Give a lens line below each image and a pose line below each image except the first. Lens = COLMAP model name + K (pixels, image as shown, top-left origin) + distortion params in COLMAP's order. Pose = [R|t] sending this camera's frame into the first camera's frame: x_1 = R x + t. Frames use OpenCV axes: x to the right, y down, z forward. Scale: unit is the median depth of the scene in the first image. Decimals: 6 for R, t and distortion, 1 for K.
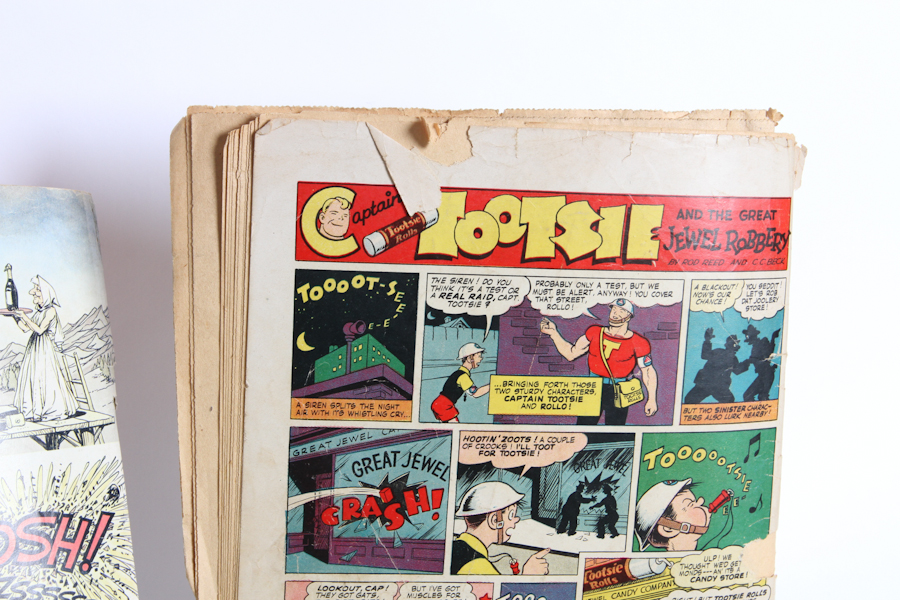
lens RADIAL K [[1344.2, 0, 450.5], [0, 1344.2, 297.4], [0, 0, 1]] dist [-0.004466, 0.000000]
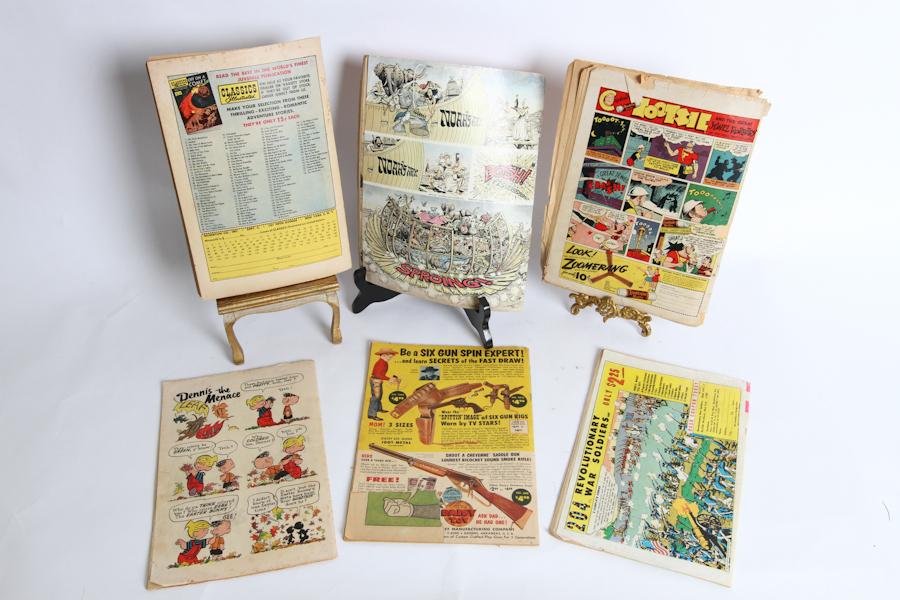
lens RADIAL K [[846.1, 0, 450.6], [0, 846.1, 298.3], [0, 0, 1]] dist [-0.043806, 0.000000]
pose [[0.897116, 0.276311, -0.344726, 0.409427], [-0.167062, 0.934514, 0.314284, -0.184281], [0.408991, -0.224359, 0.884528, -1.108316]]
